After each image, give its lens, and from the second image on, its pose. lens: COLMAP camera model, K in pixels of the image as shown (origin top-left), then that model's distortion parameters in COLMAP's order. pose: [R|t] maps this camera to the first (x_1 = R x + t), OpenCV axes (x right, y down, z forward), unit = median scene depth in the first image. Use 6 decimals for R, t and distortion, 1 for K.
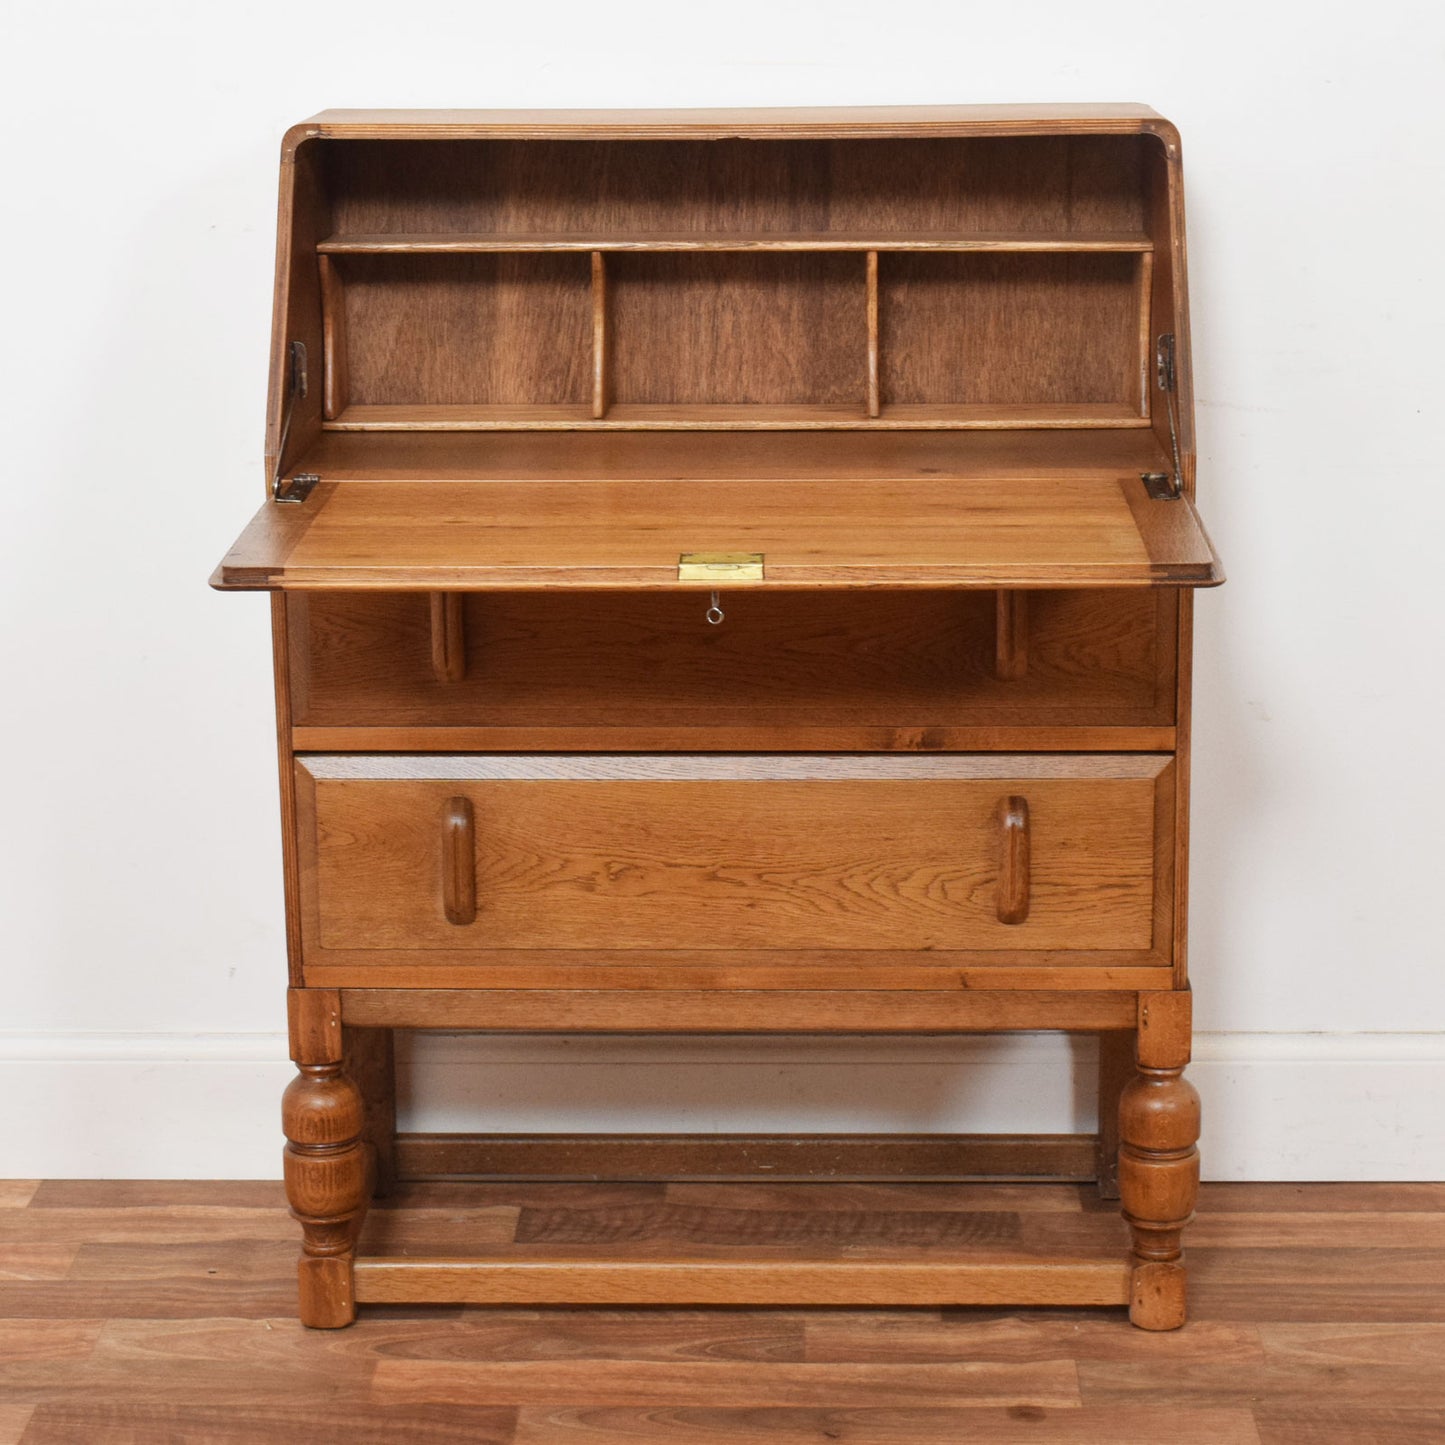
lens RADIAL K [[3340.5, 0, 726.2], [0, 3340.5, 615.1], [0, 0, 1]] dist [-0.011494, -0.122853]
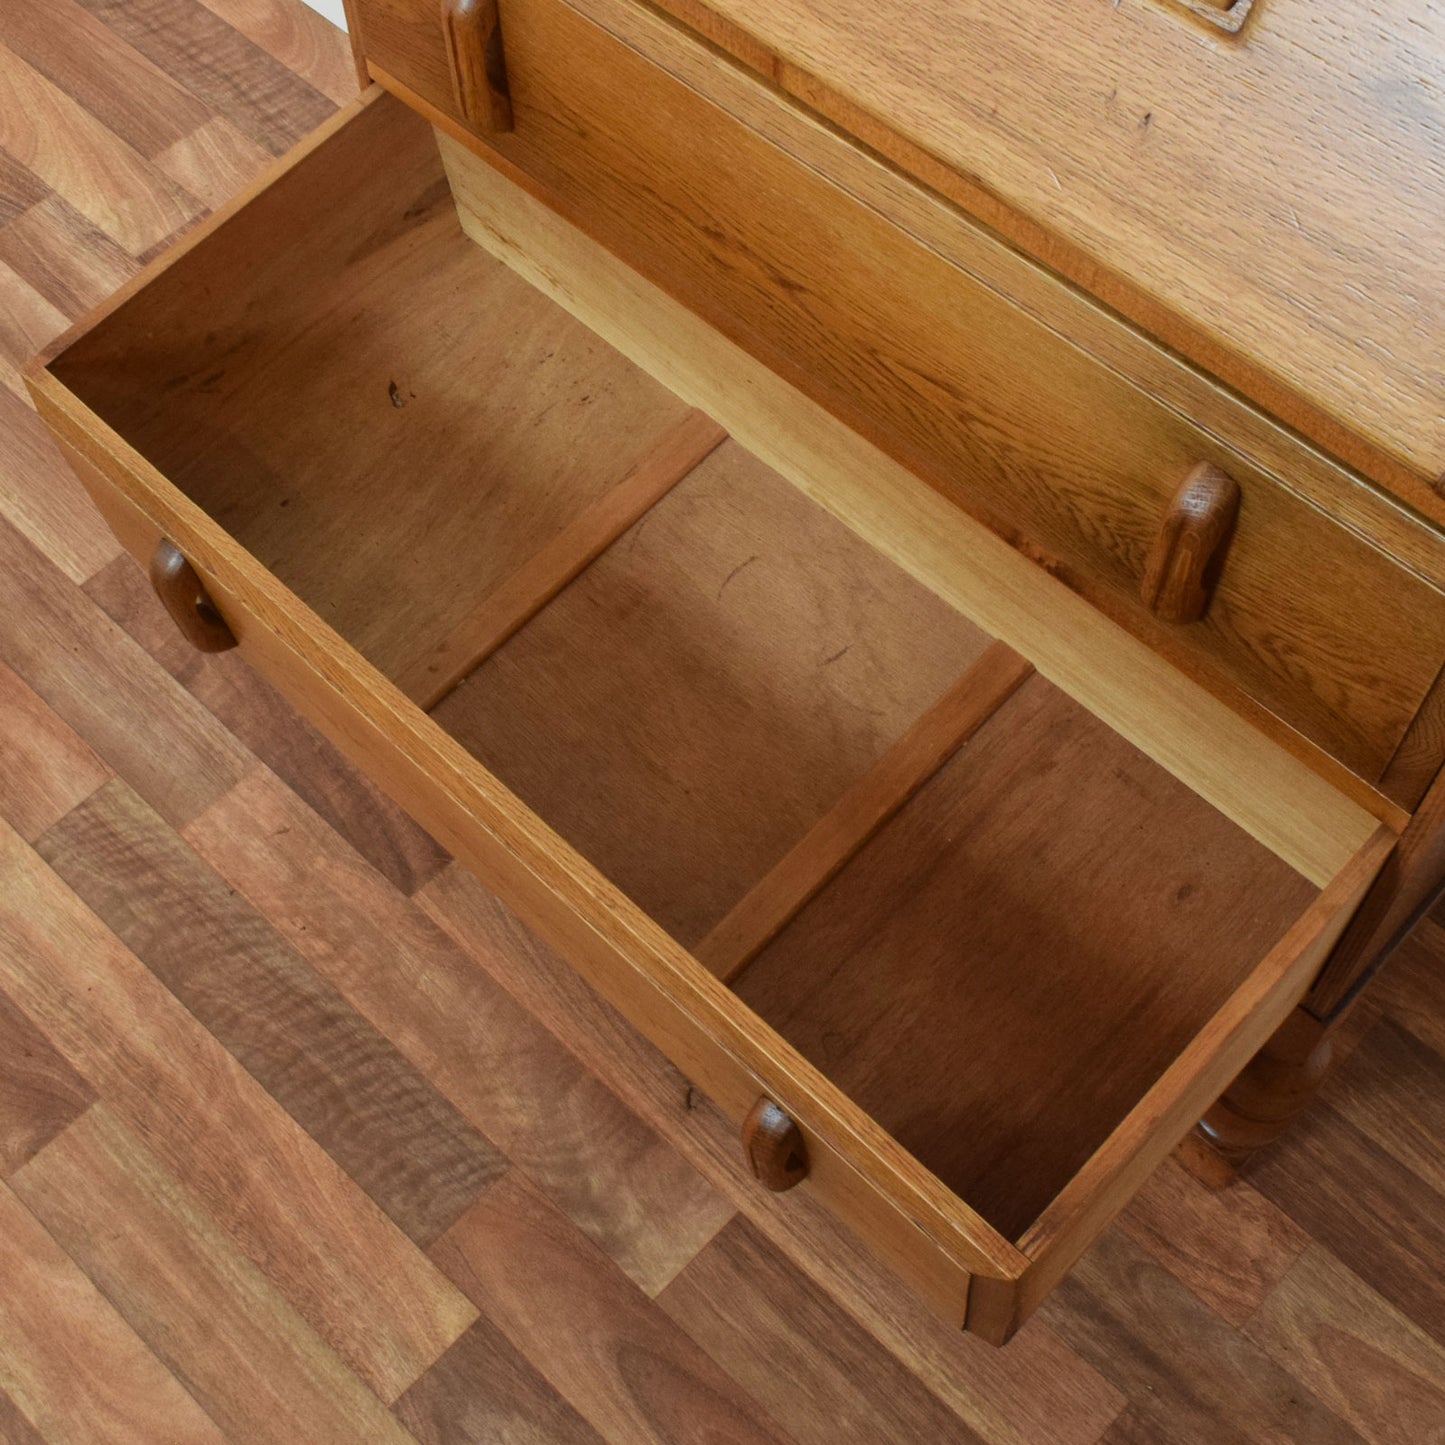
lens RADIAL K [[2100.1, 0, 698.5], [0, 2100.1, 632.3], [0, 0, 1]] dist [-0.018994, 0.004947]
pose [[0.737538, 0.570973, -0.360592, 0.151720], [-0.134797, 0.647698, 0.749878, -0.227282], [0.661715, -0.504457, 0.554668, 0.726339]]
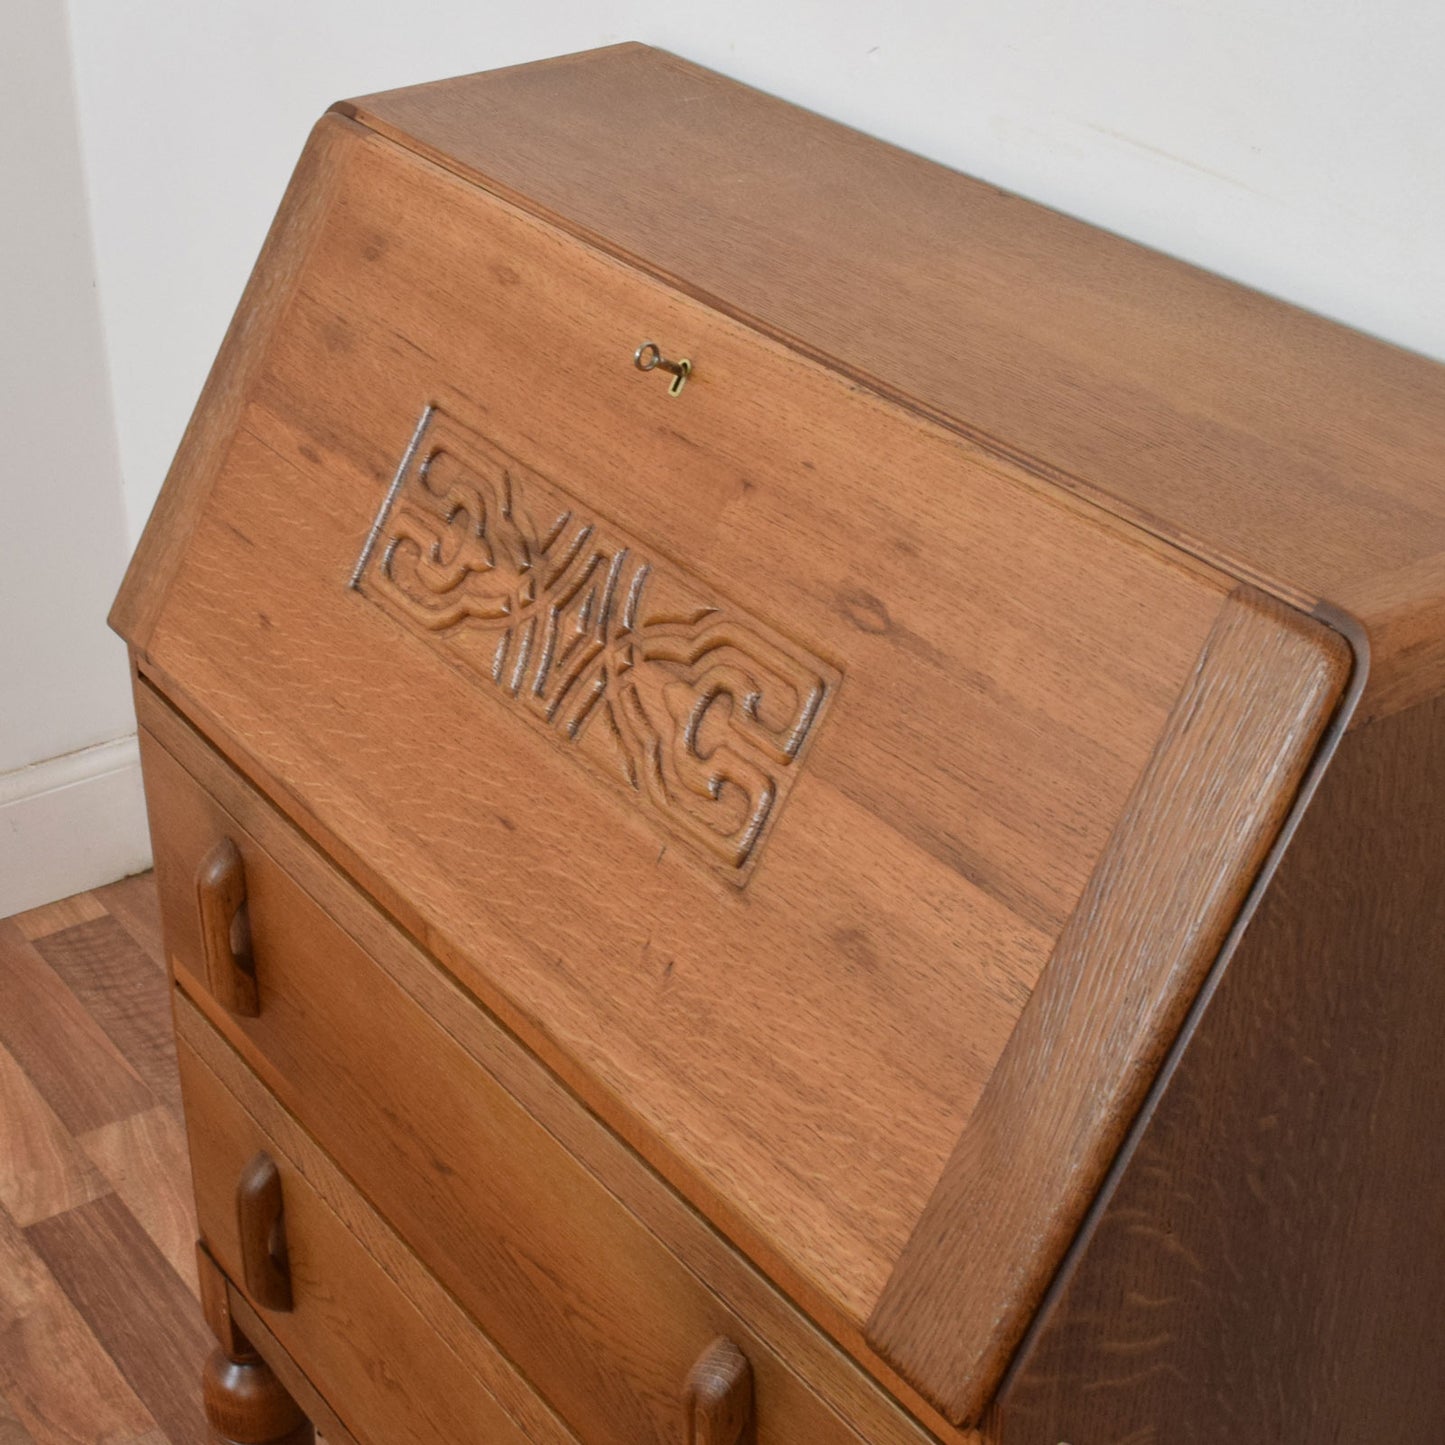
lens RADIAL K [[2728.0, 0, 614.3], [0, 2728.0, 661.0], [0, 0, 1]] dist [-0.023140, -0.064874]
pose [[0.565230, 0.390196, -0.726816, 0.315877], [-0.161485, 0.916351, 0.366366, -0.246752], [0.808973, -0.089711, 0.580960, 0.733933]]
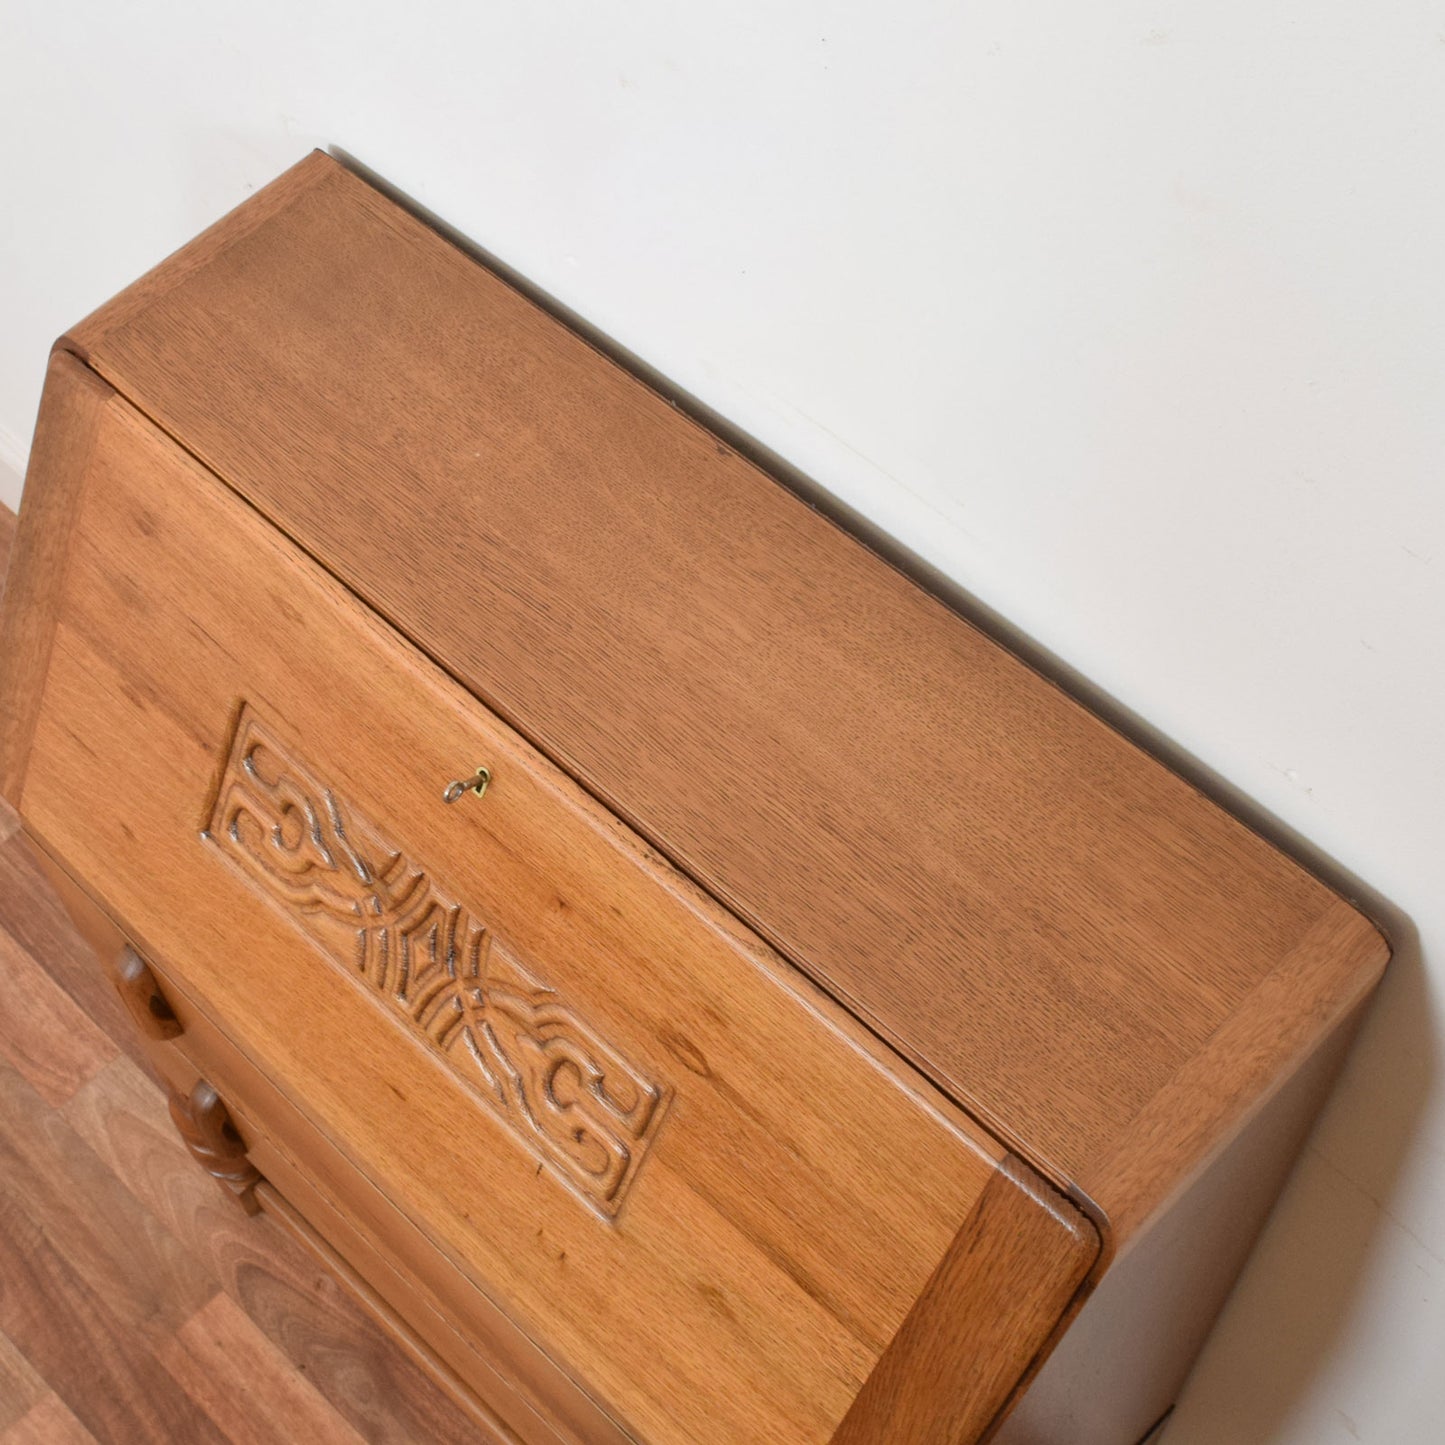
lens RADIAL K [[2332.6, 0, 566.3], [0, 2332.6, 786.8], [0, 0, 1]] dist [-0.077952, -0.057528]
pose [[0.713079, 0.575487, -0.400416, 0.174731], [-0.078739, 0.633264, 0.769920, -0.449306], [0.696648, -0.517485, 0.496881, 0.796526]]
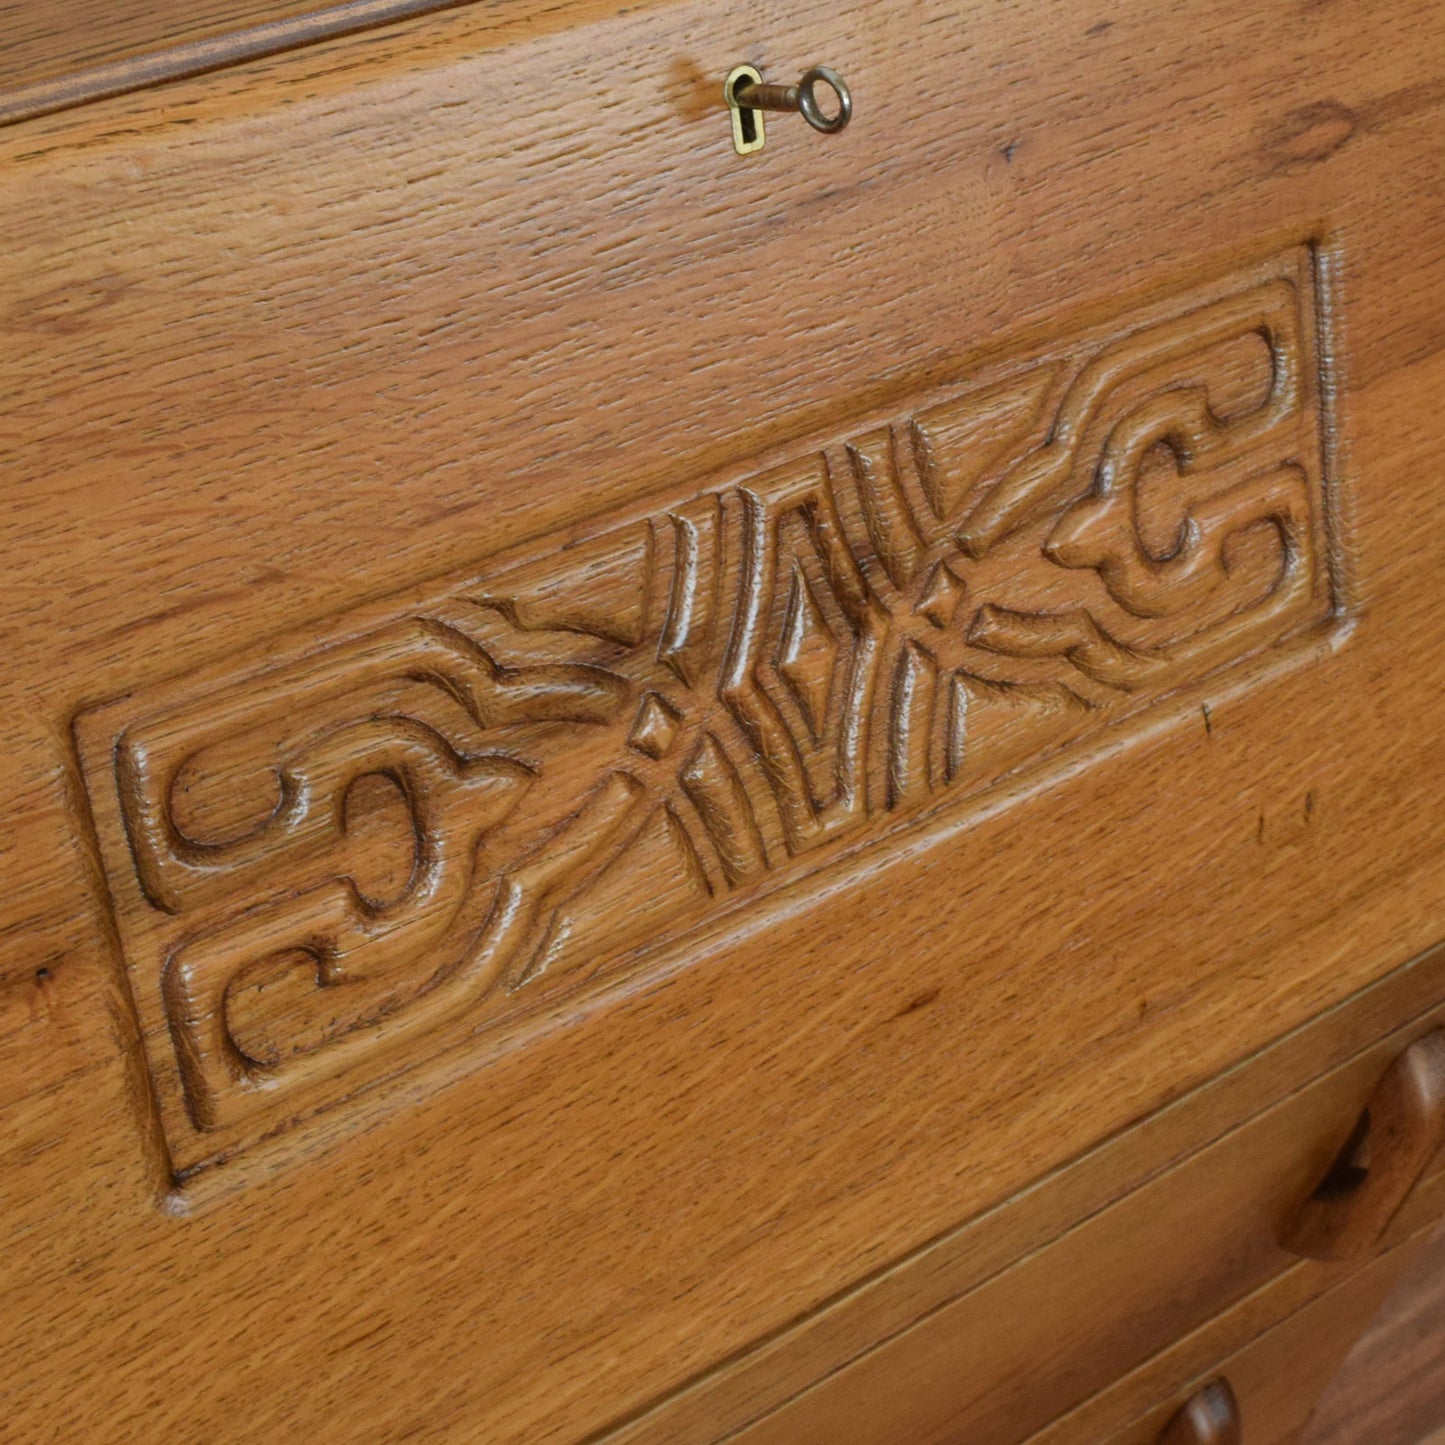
lens RADIAL K [[3005.6, 0, 723.0], [0, 3005.6, 720.8], [0, 0, 1]] dist [-0.011633, -0.227652]
pose [[0.758158, -0.357366, 0.545423, -0.130049], [-0.070013, 0.786998, 0.612970, -0.229323], [-0.648301, -0.502915, 0.571649, 0.849326]]
